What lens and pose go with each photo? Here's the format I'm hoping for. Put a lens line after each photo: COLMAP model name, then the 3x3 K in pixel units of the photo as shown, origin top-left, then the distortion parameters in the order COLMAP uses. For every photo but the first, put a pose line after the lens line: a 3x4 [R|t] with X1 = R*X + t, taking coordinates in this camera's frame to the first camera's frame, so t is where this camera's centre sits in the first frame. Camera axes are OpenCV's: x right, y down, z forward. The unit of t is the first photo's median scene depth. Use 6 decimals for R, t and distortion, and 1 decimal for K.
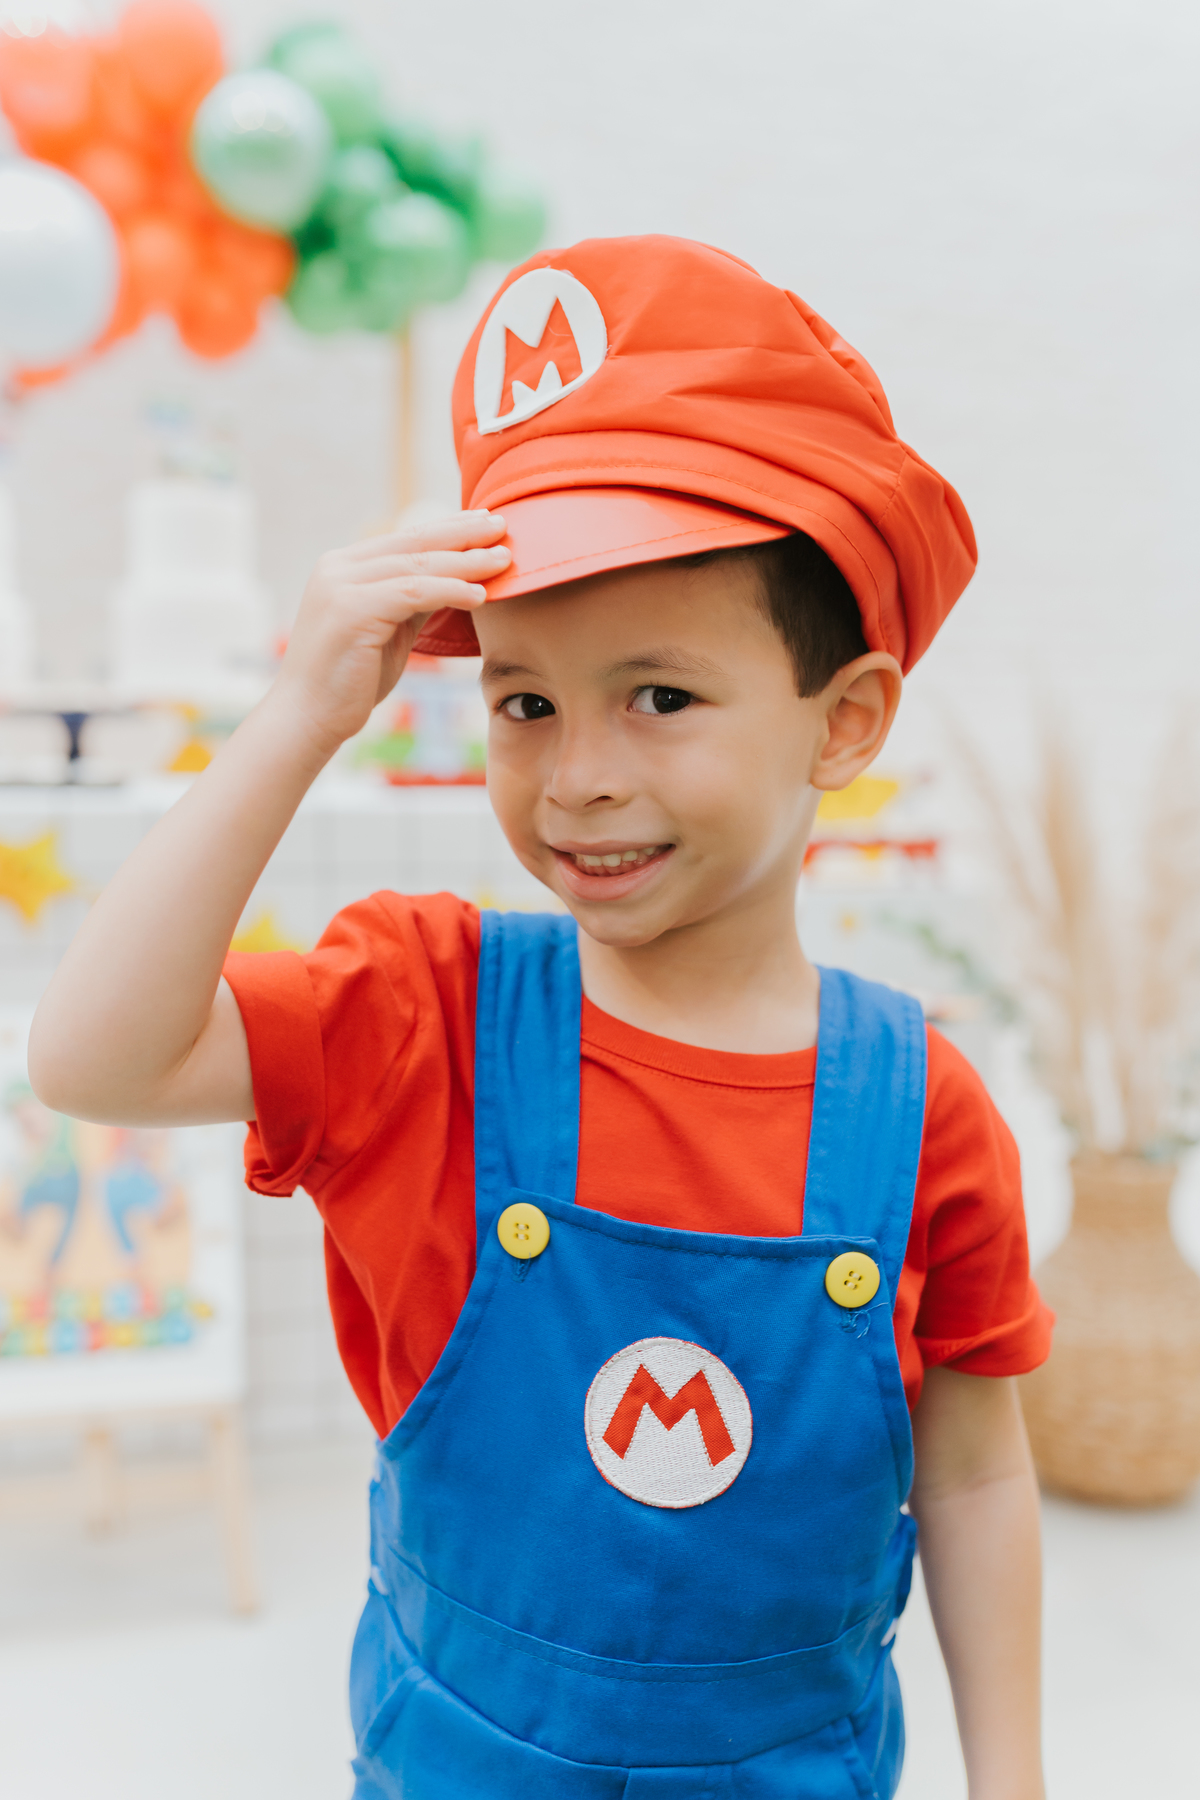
lens RADIAL K [[1730.1, 0, 599.1], [0, 1730.1, 901.3], [0, 0, 1]] dist [0.010810, 0.015378]
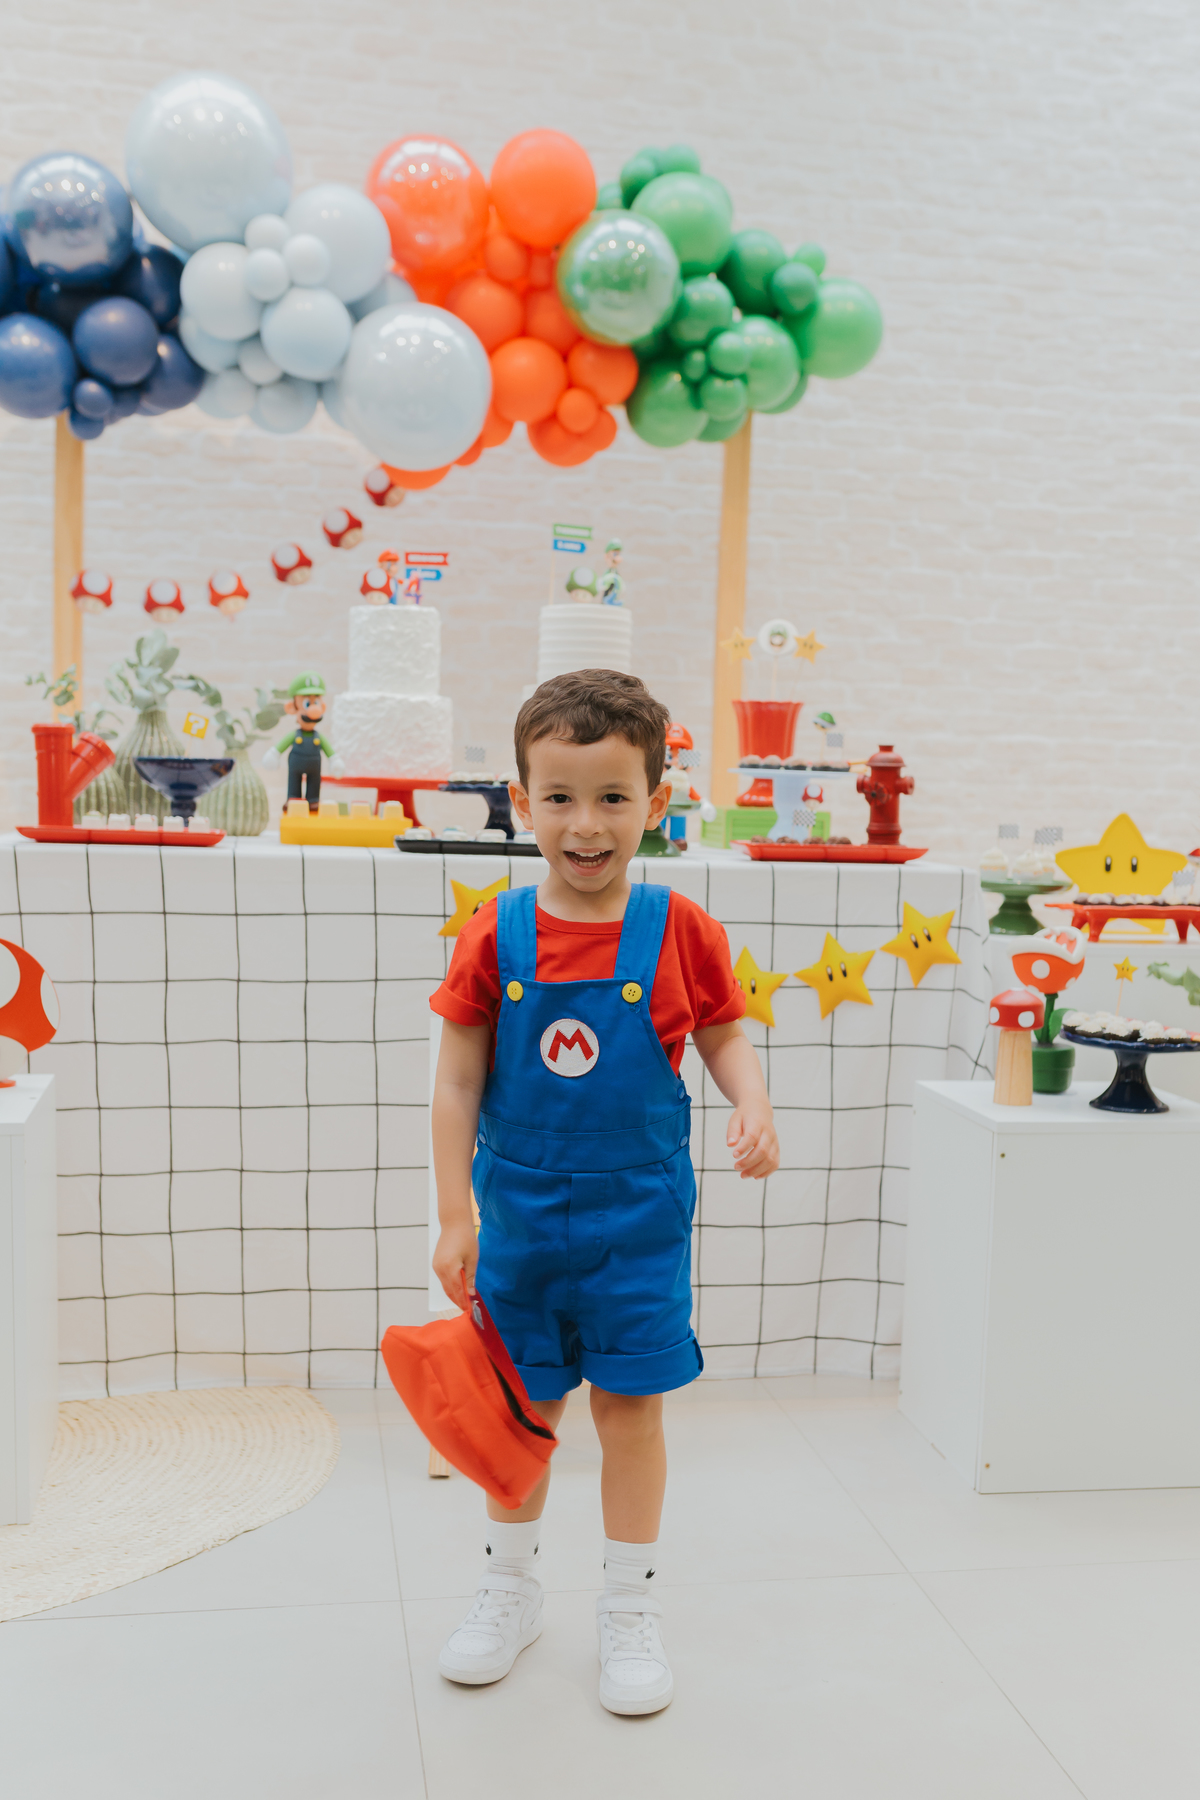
lens RADIAL K [[1924.9, 0, 656.6], [0, 1924.9, 999.8], [0, 0, 1]] dist [0.001007, 0.000385]
pose [[0.993313, 0.029188, -0.111705, -0.035405], [-0.027917, 0.999527, 0.012931, 0.020804], [0.112030, -0.009726, 0.993657, -0.402370]]
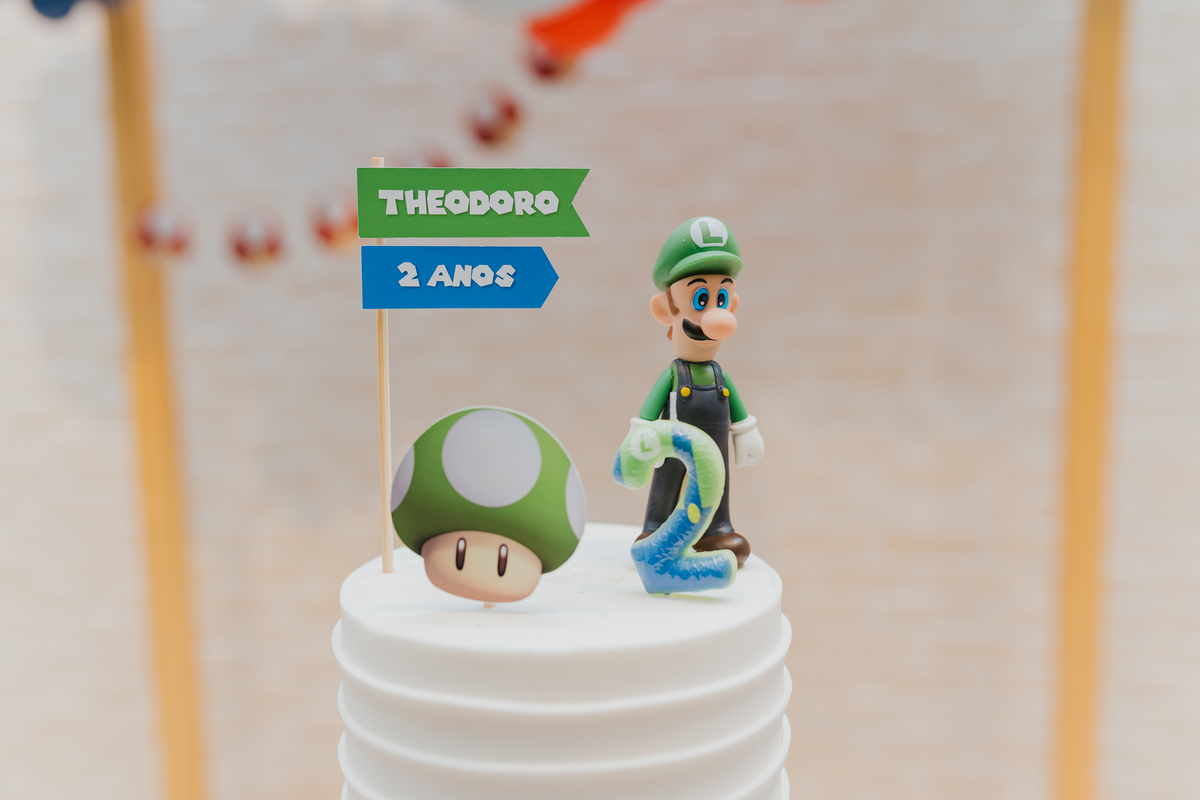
lens RADIAL K [[1190.7, 0, 601.1], [0, 1190.7, 400.6], [0, 0, 1]] dist [0.000381, -0.001216]
pose [[0.911188, 0.023615, -0.411313, -0.196886], [-0.005975, 0.999008, 0.044120, -0.328054], [0.411947, -0.037744, 0.910426, 1.038702]]
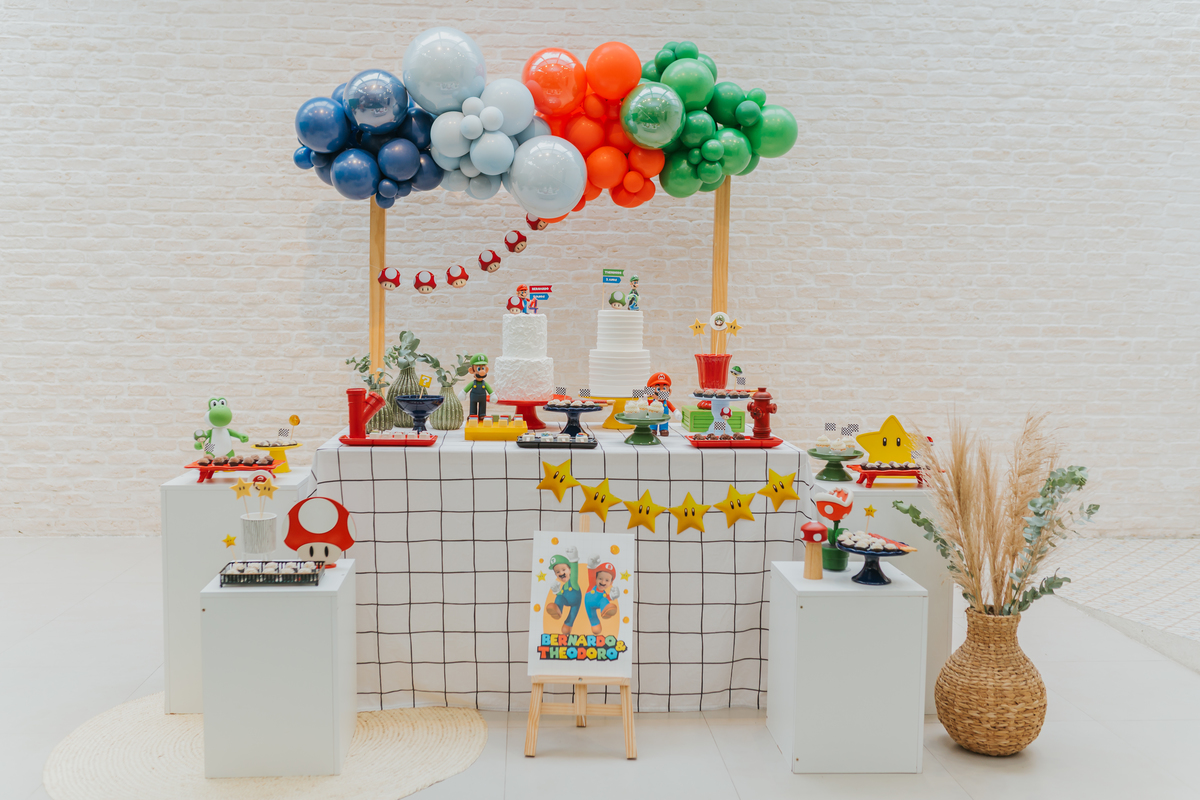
lens RADIAL K [[1133.0, 0, 594.4], [0, 1133.0, 400.4], [0, 0, 1]] dist [-0.001443, 0.004329]
pose [[0.971448, 0.018794, -0.236506, 0.126647], [-0.022486, 0.999664, -0.012922, -0.110635], [0.236184, 0.017871, 0.971544, -0.653156]]
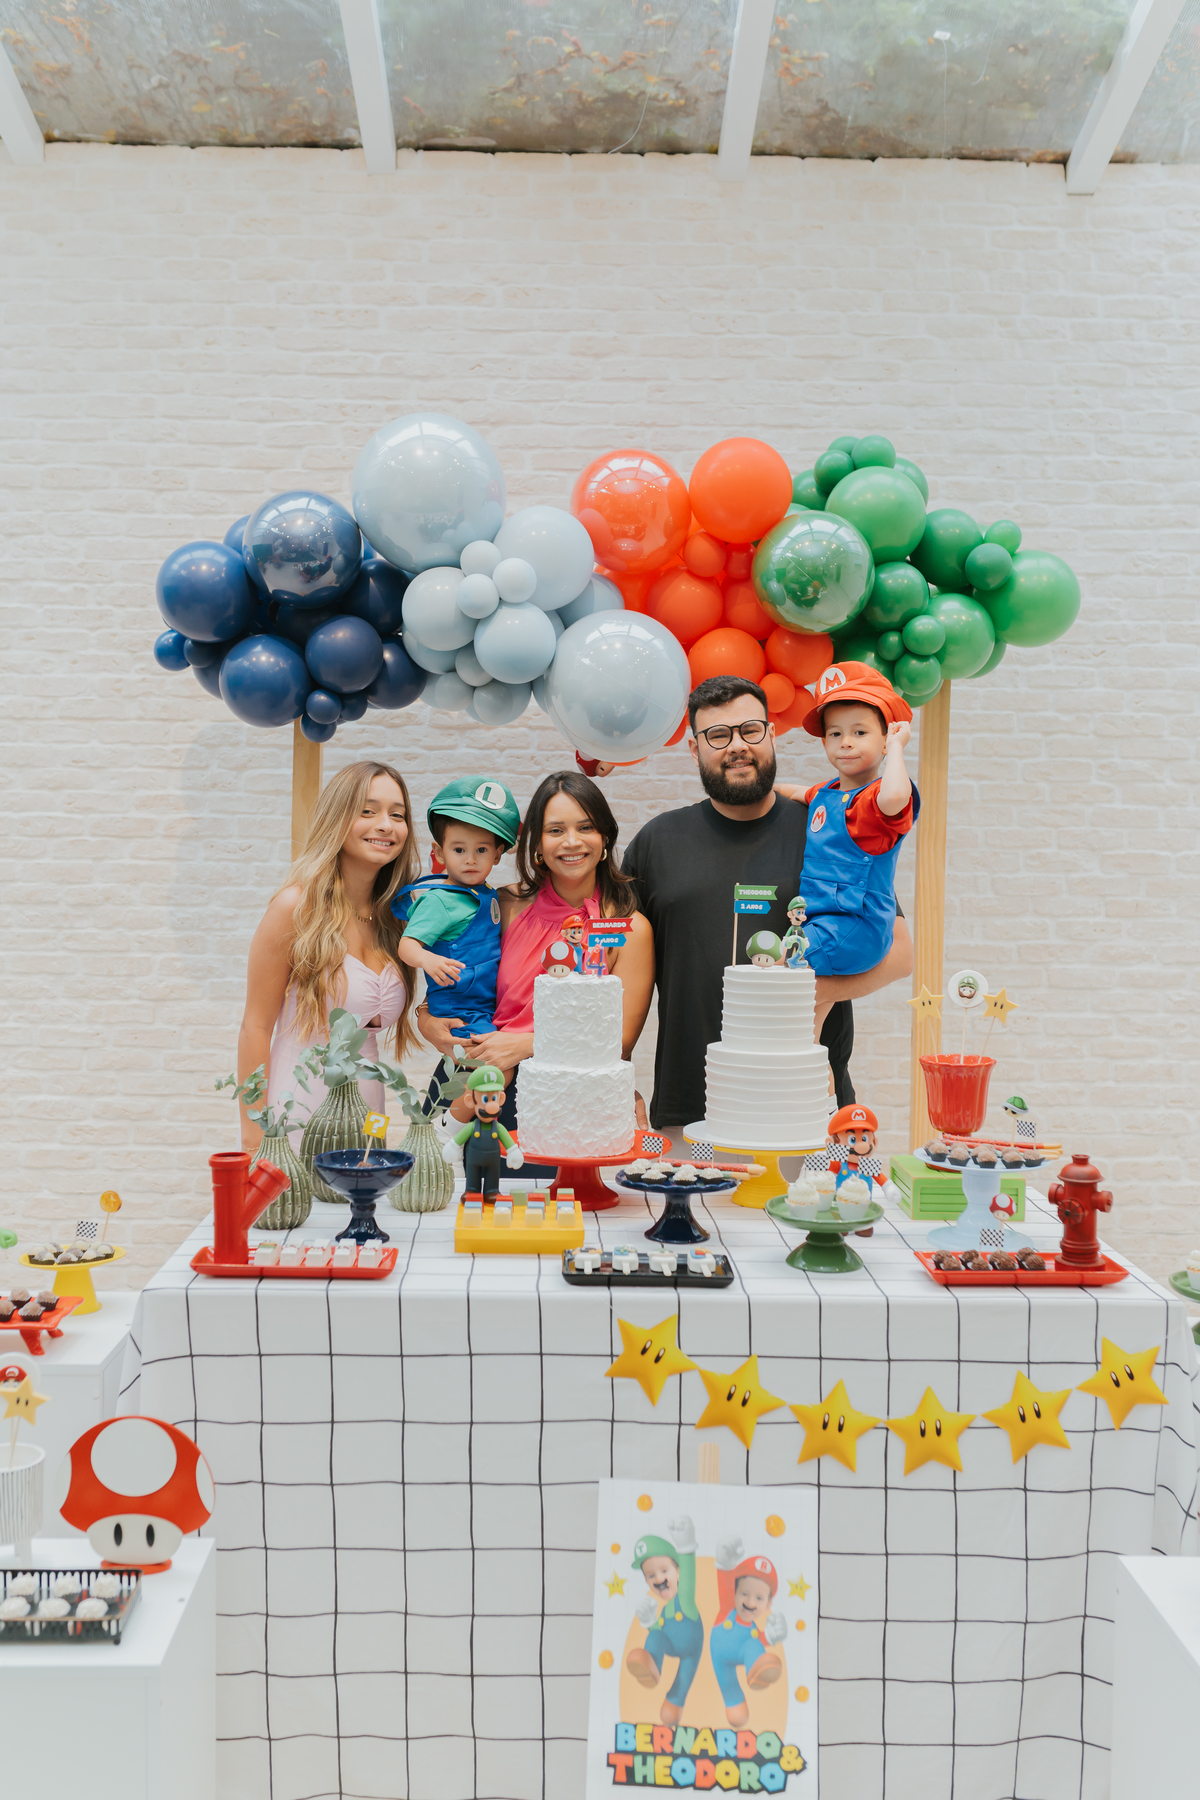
lens RADIAL K [[1734.5, 0, 590.5], [0, 1734.5, 896.7], [0, 0, 1]] dist [0.001830, -0.000948]
pose [[0.960068, 0.011666, -0.279522, -0.022963], [-0.029452, 0.997793, -0.059516, -0.257400], [0.278211, 0.065372, 0.958293, -0.233159]]
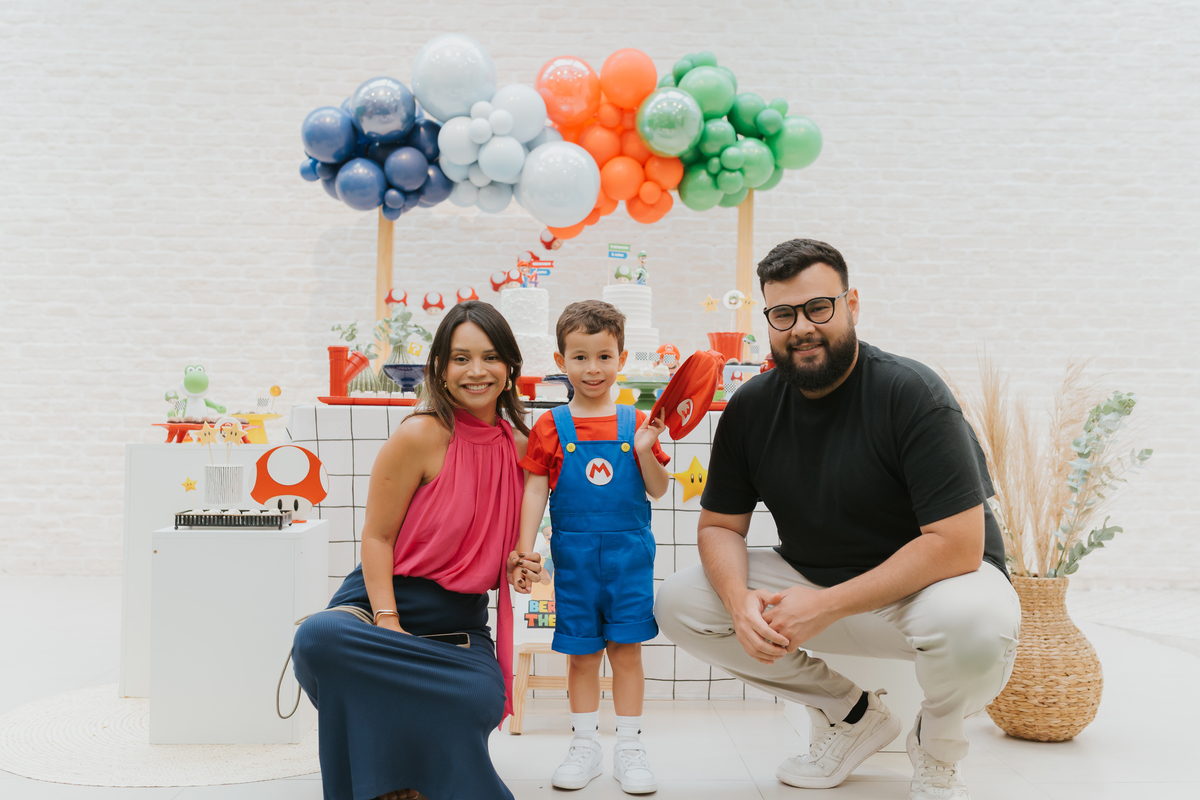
lens RADIAL K [[1175.8, 0, 587.1], [0, 1175.8, 395.8], [0, 0, 1]] dist [0.003051, -0.003385]
pose [[0.960289, -0.009816, -0.278833, 0.170645], [-0.027002, 0.991420, -0.127896, 0.123048], [0.277697, 0.130346, 0.951785, -0.553064]]
